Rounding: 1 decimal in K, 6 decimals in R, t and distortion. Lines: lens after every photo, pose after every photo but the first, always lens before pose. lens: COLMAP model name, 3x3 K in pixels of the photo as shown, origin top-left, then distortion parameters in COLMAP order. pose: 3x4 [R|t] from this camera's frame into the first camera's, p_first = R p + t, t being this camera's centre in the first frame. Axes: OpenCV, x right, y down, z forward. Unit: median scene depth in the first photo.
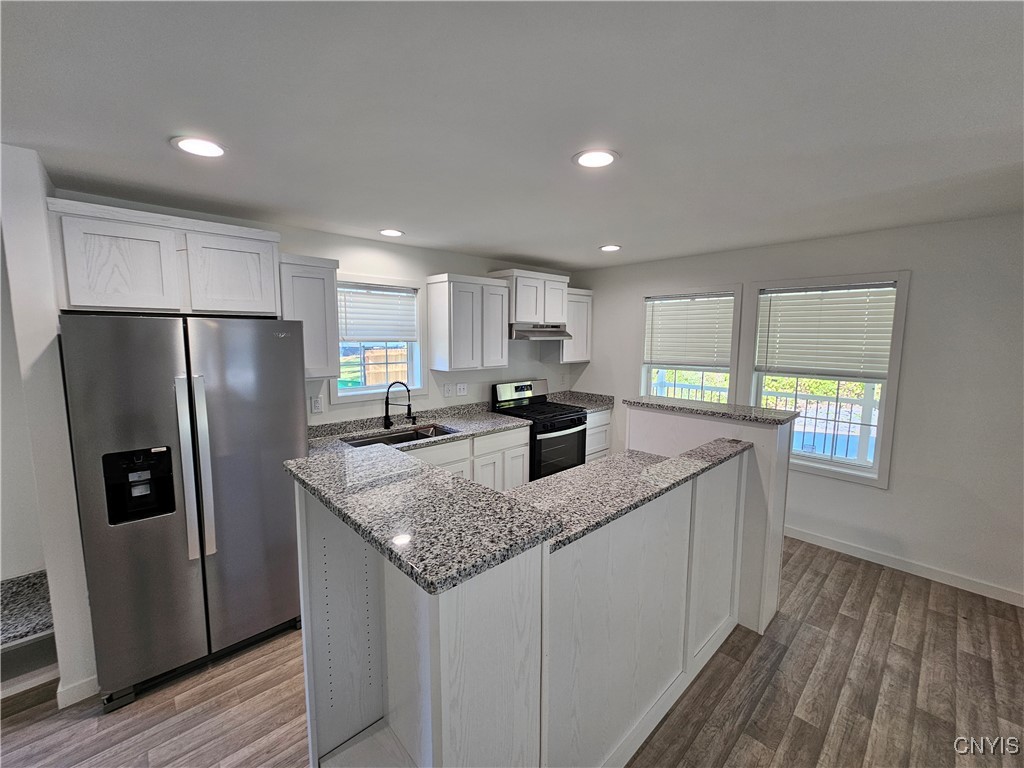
lens RADIAL K [[417.8, 0, 513.2], [0, 417.8, 380.0], [0, 0, 1]] dist [-0.000404, 0.000708]
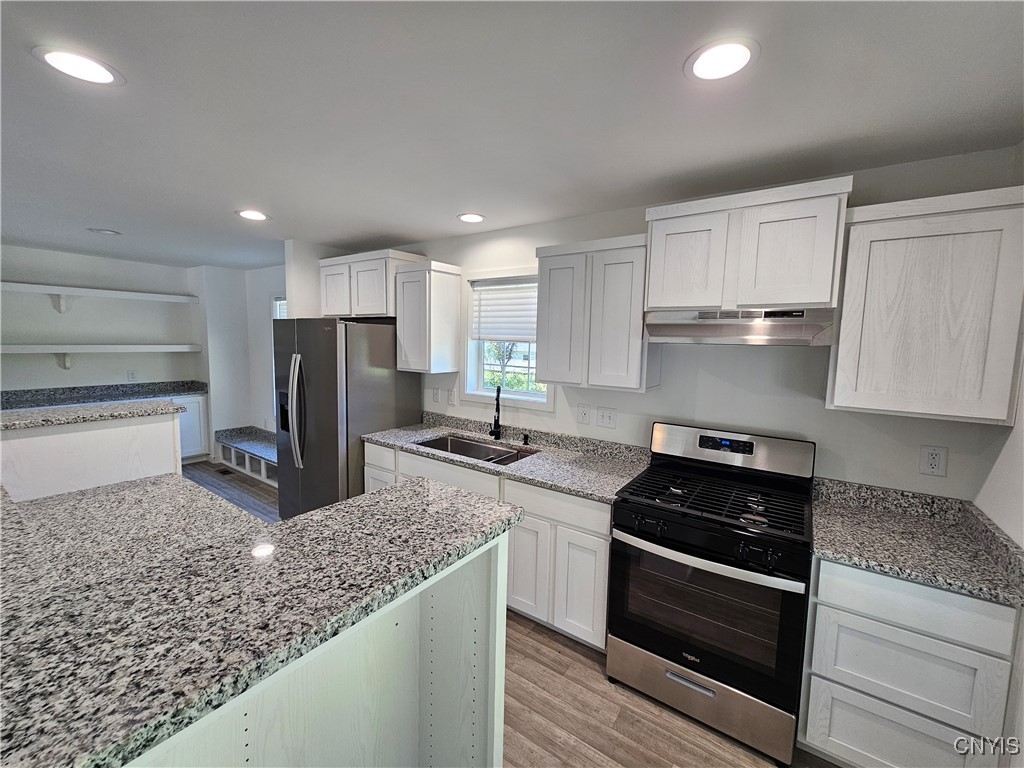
lens RADIAL K [[417.8, 0, 513.2], [0, 417.8, 380.0], [0, 0, 1]] dist [-0.000404, 0.000708]
pose [[0.207967, 0.093589, -0.973648, 0.553586], [-0.128297, 0.989422, 0.067702, -0.070986], [0.969685, 0.110837, 0.217774, 0.816541]]
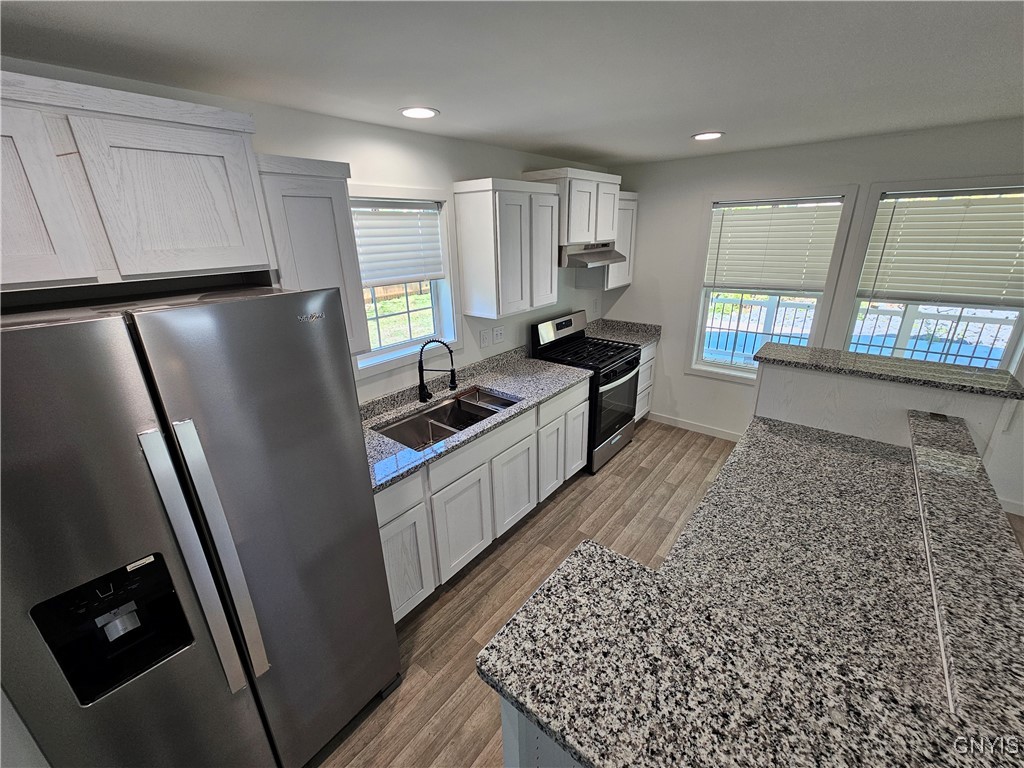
lens RADIAL K [[417.8, 0, 513.2], [0, 417.8, 380.0], [0, 0, 1]] dist [-0.000404, 0.000708]
pose [[0.990519, -0.073941, 0.115775, -0.223016], [0.044874, 0.970709, 0.236029, -0.092013], [-0.129836, -0.228596, 0.964824, 0.252141]]
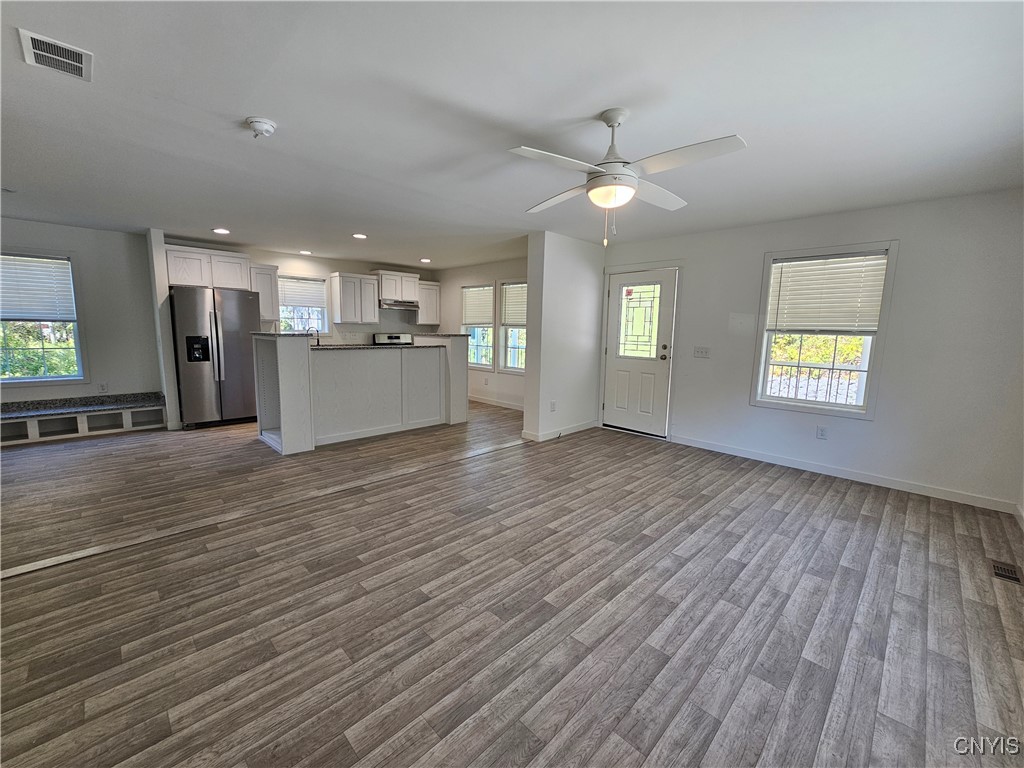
lens RADIAL K [[416.1, 0, 509.7], [0, 416.1, 381.5], [0, 0, 1]] dist [-0.000431, 0.000639]
pose [[0.999468, 0.010838, 0.030753, 0.582456], [-0.011509, 0.999698, 0.021717, 0.203525], [-0.030508, -0.022060, 0.999291, -0.972972]]
